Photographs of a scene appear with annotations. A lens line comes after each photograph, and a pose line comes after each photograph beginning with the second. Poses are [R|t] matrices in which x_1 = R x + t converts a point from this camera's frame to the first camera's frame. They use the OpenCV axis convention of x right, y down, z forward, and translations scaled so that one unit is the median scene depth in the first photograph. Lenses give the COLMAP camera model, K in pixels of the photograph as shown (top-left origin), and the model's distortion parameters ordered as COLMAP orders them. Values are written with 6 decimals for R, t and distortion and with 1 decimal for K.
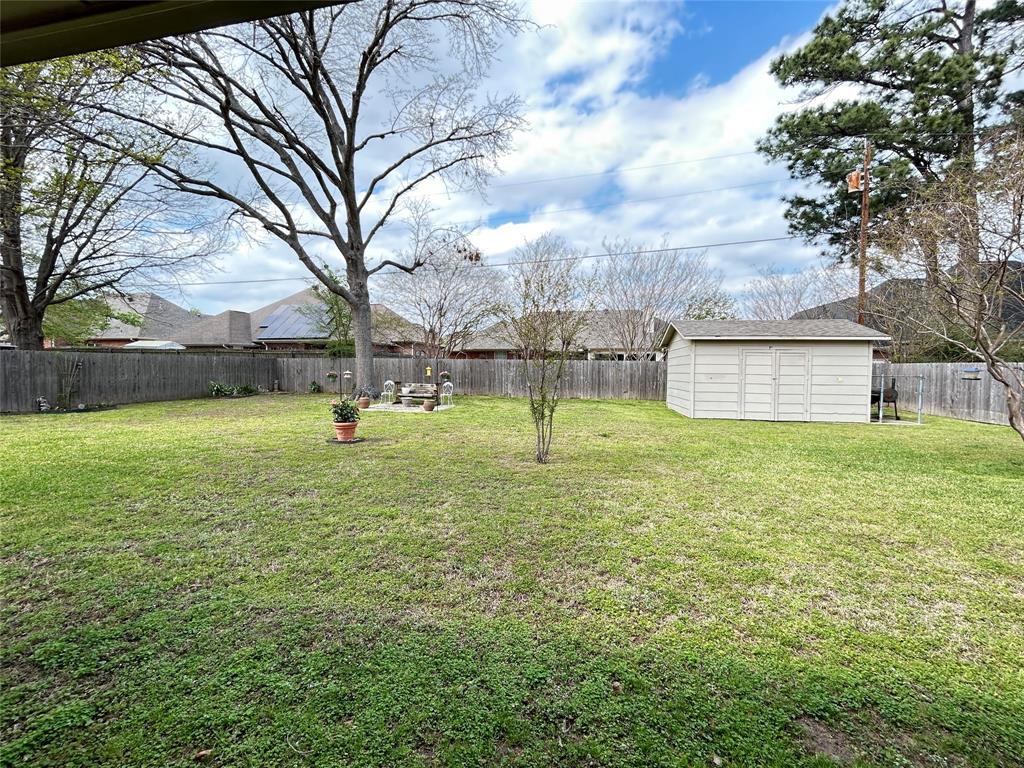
lens RADIAL K [[416.0, 0, 513.8], [0, 416.0, 382.9], [0, 0, 1]] dist [-0.000520, 0.001080]
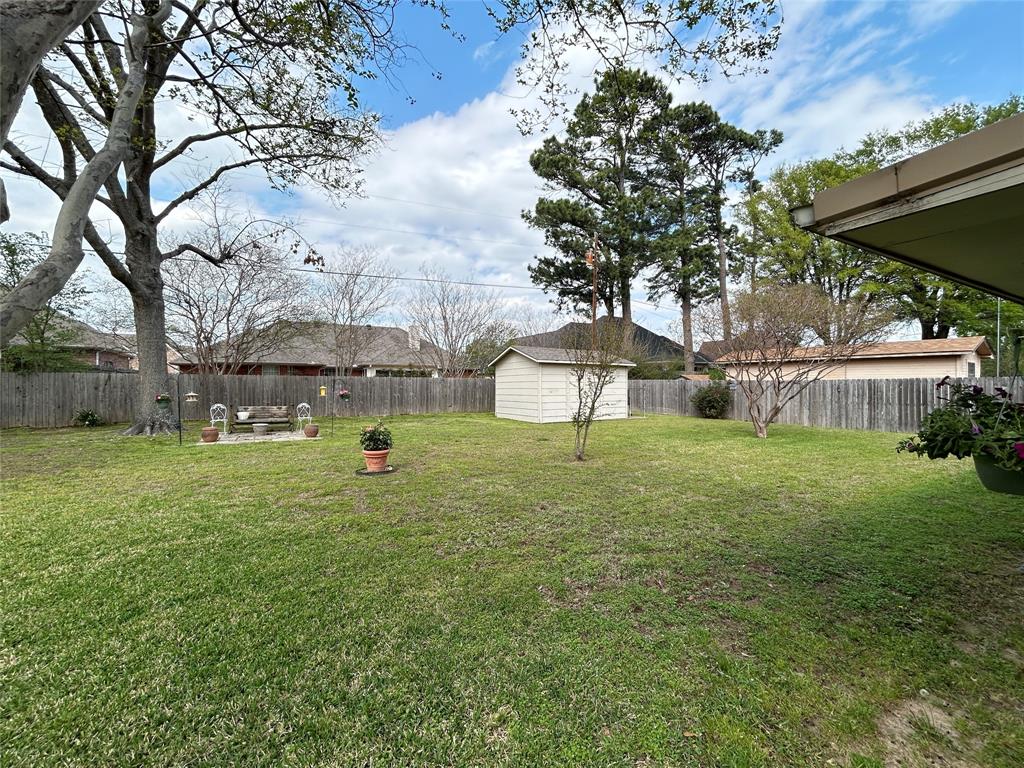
lens RADIAL K [[416.0, 0, 513.5], [0, 416.0, 381.8], [0, 0, 1]] dist [-0.000520, 0.001080]
pose [[0.758677, -0.005191, 0.651447, -0.358113], [0.029262, 0.999231, -0.026116, -0.009279], [-0.650810, 0.038877, 0.758245, 0.058214]]
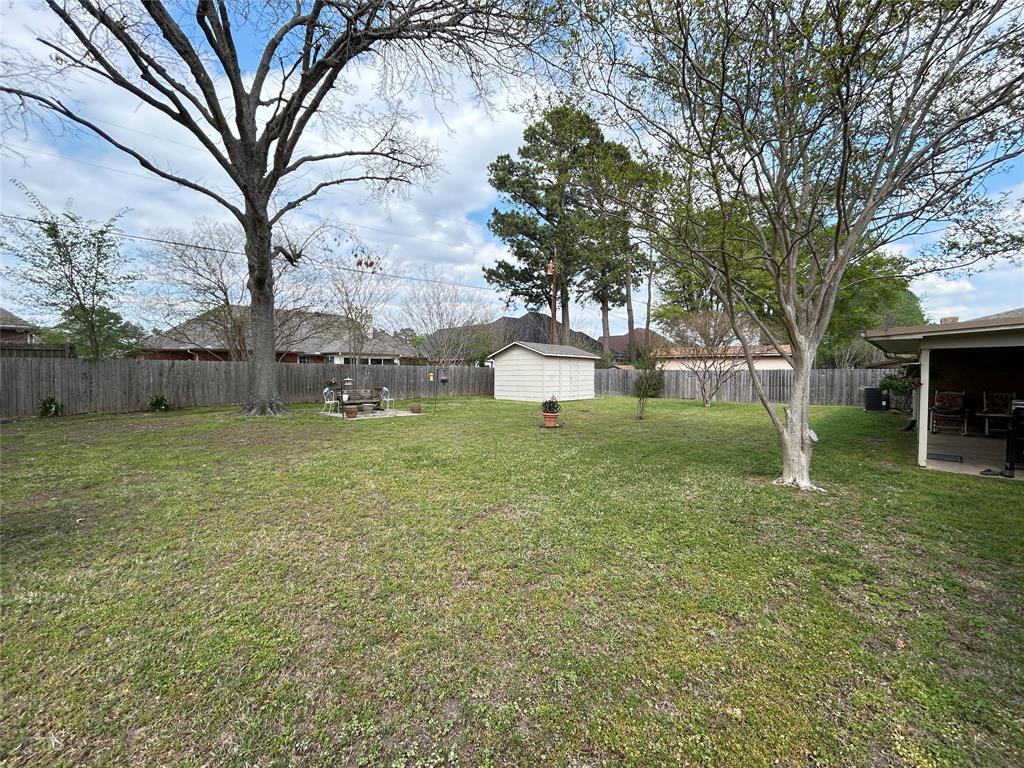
lens RADIAL K [[416.0, 0, 515.8], [0, 416.0, 380.7], [0, 0, 1]] dist [-0.000520, 0.001080]
pose [[0.537882, -0.023632, 0.842689, -0.784439], [0.029923, 0.999512, 0.008930, -0.015424], [-0.842489, 0.020413, 0.538327, 0.154215]]
